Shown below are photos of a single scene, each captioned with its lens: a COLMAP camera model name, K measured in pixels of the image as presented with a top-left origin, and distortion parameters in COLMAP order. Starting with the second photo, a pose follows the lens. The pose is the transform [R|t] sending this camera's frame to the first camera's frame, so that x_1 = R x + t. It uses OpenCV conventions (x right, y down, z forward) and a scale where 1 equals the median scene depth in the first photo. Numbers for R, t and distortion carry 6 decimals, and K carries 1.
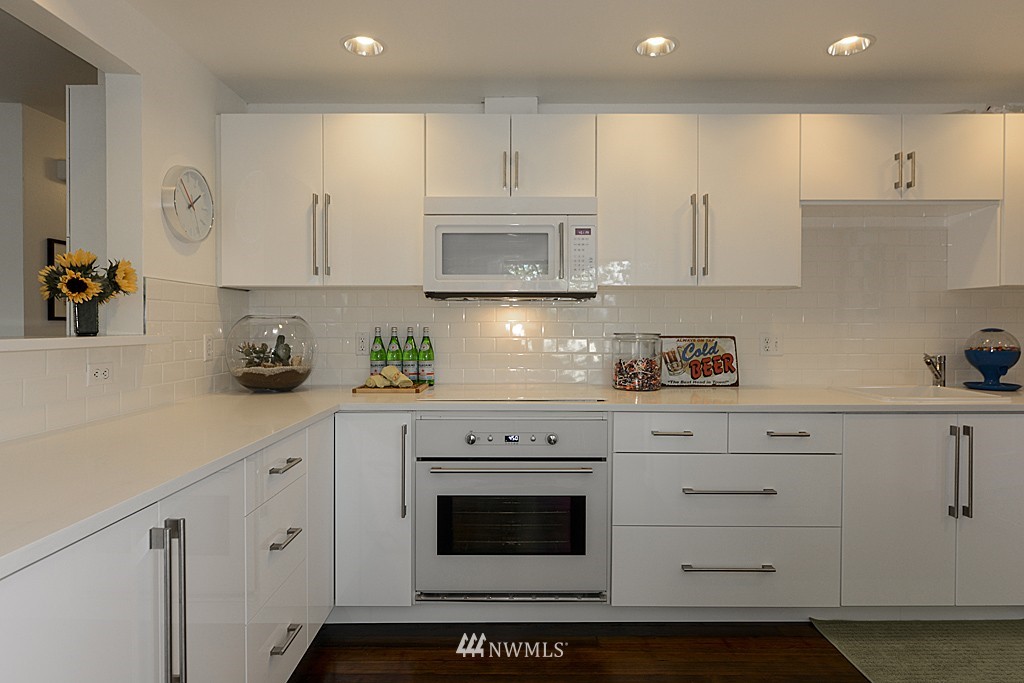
lens RADIAL K [[594.0, 0, 514.6], [0, 594.0, 333.3], [0, 0, 1]] dist [0.008281, 0.002075]
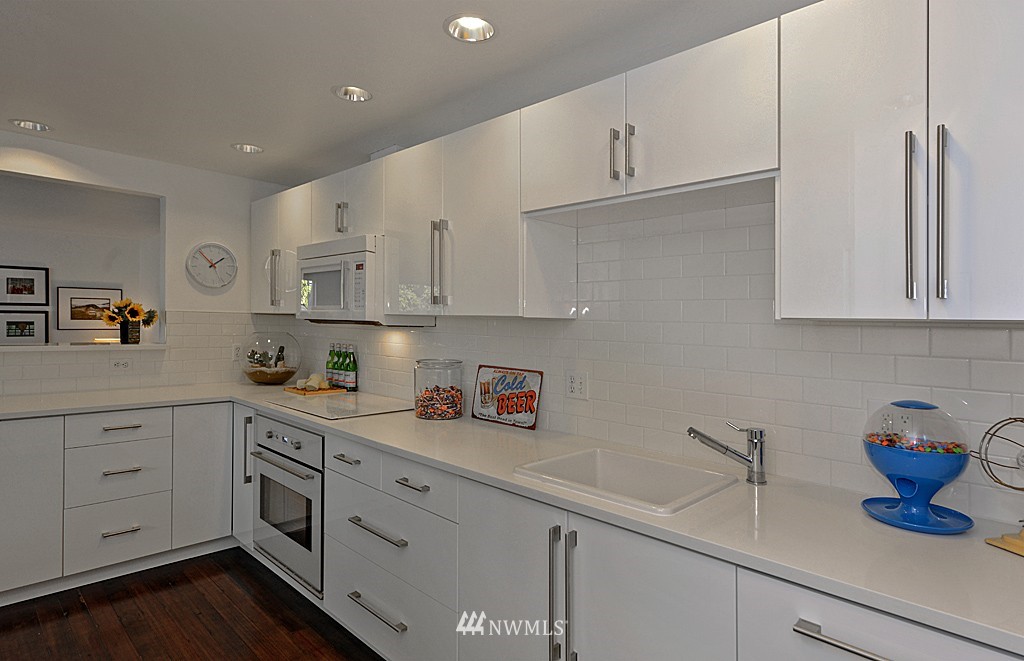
lens RADIAL K [[554.4, 0, 511.4], [0, 554.4, 325.9], [0, 0, 1]] dist [0.003910, -0.001200]
pose [[0.702845, 0.021077, -0.711031, 1.018933], [-0.030922, 0.999521, -0.000936, -0.065799], [0.710671, 0.022644, 0.703160, 0.456779]]
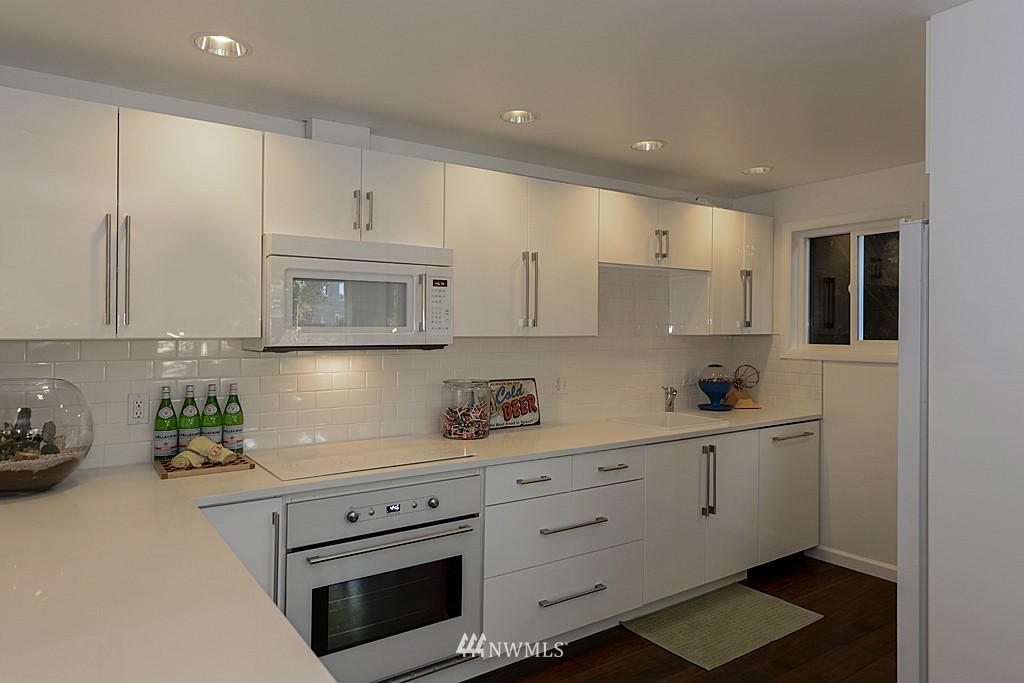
lens RADIAL K [[658.3, 0, 517.6], [0, 658.3, 332.8], [0, 0, 1]] dist [0.022781, 0.000020]
pose [[0.818145, -0.002313, 0.575007, -0.388136], [0.007563, 0.999949, -0.006739, -0.078259], [-0.574962, 0.009862, 0.818121, 0.040611]]
